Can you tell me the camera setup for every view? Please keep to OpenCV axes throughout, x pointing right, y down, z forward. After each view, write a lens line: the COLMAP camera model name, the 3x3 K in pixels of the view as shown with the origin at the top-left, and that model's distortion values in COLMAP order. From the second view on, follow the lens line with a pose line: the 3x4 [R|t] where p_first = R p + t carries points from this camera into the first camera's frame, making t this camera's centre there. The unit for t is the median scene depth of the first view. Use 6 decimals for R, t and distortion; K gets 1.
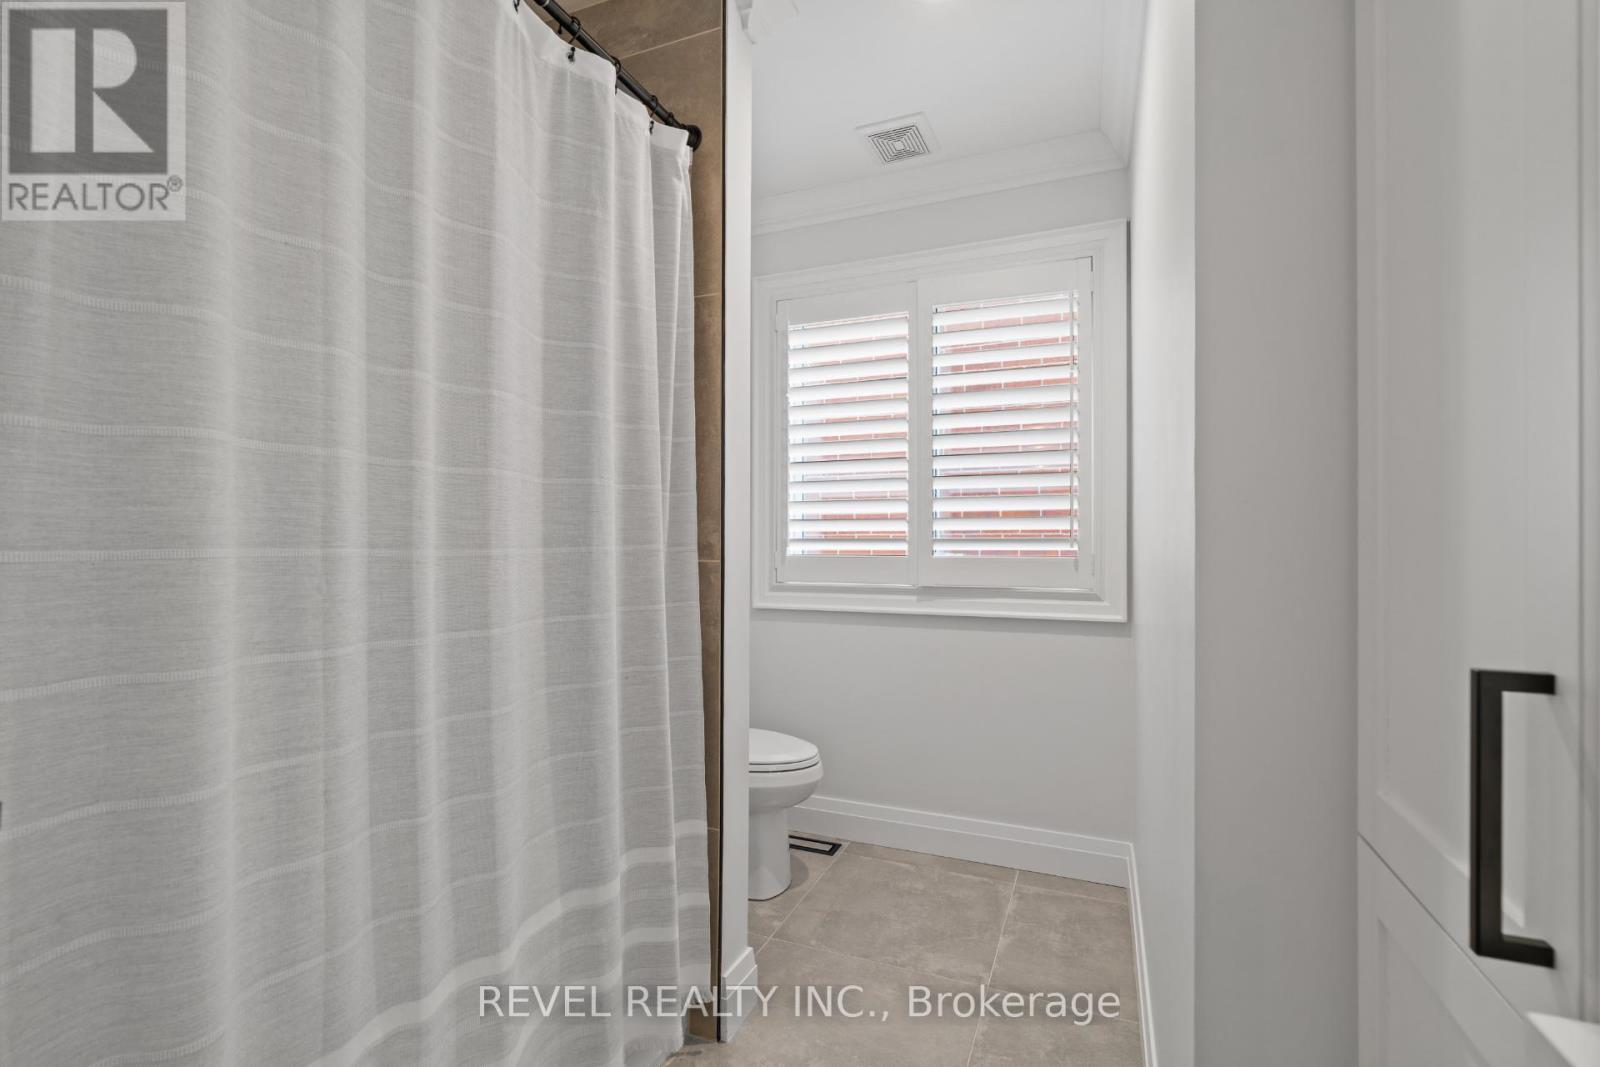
lens RADIAL K [[726.3, 0, 799.2], [0, 726.3, 545.4], [0, 0, 1]] dist [-0.000760, 0.000981]
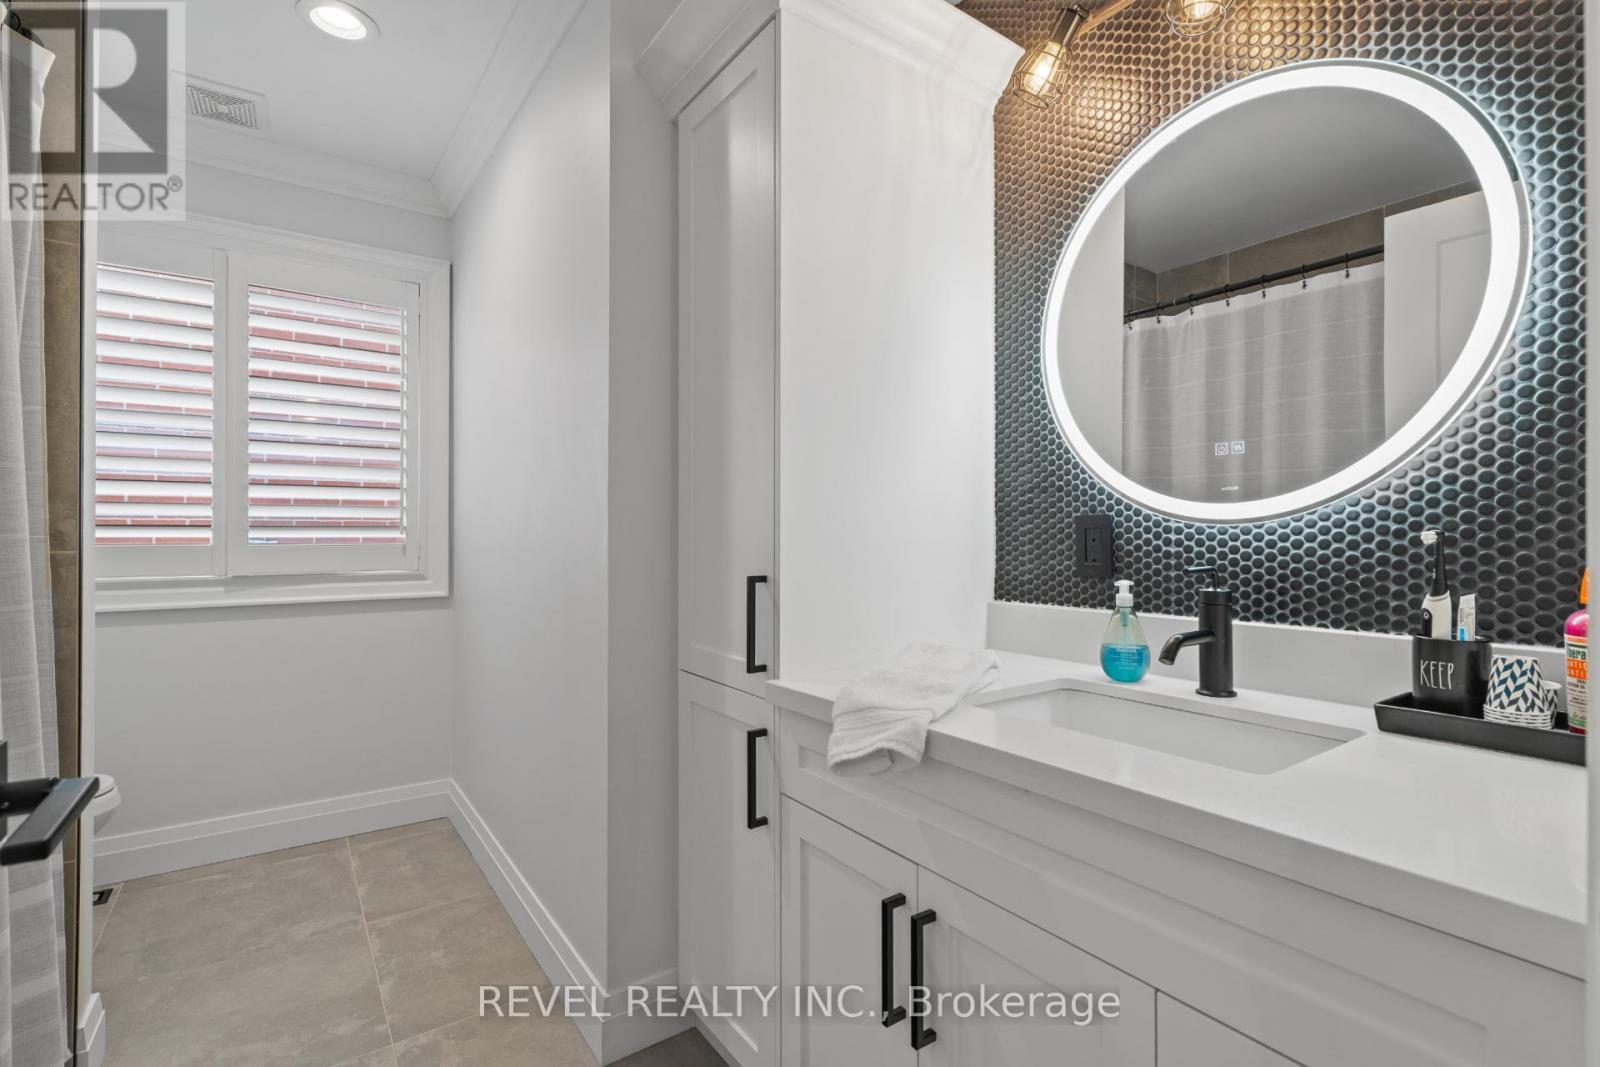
lens RADIAL K [[726.3, 0, 800.0], [0, 726.3, 533.1], [0, 0, 1]] dist [-0.000760, 0.000981]
pose [[0.527988, -0.001816, 0.849250, -0.268355], [-0.000604, 0.999997, 0.002514, -0.002470], [-0.849252, -0.001841, 0.527985, -0.134836]]
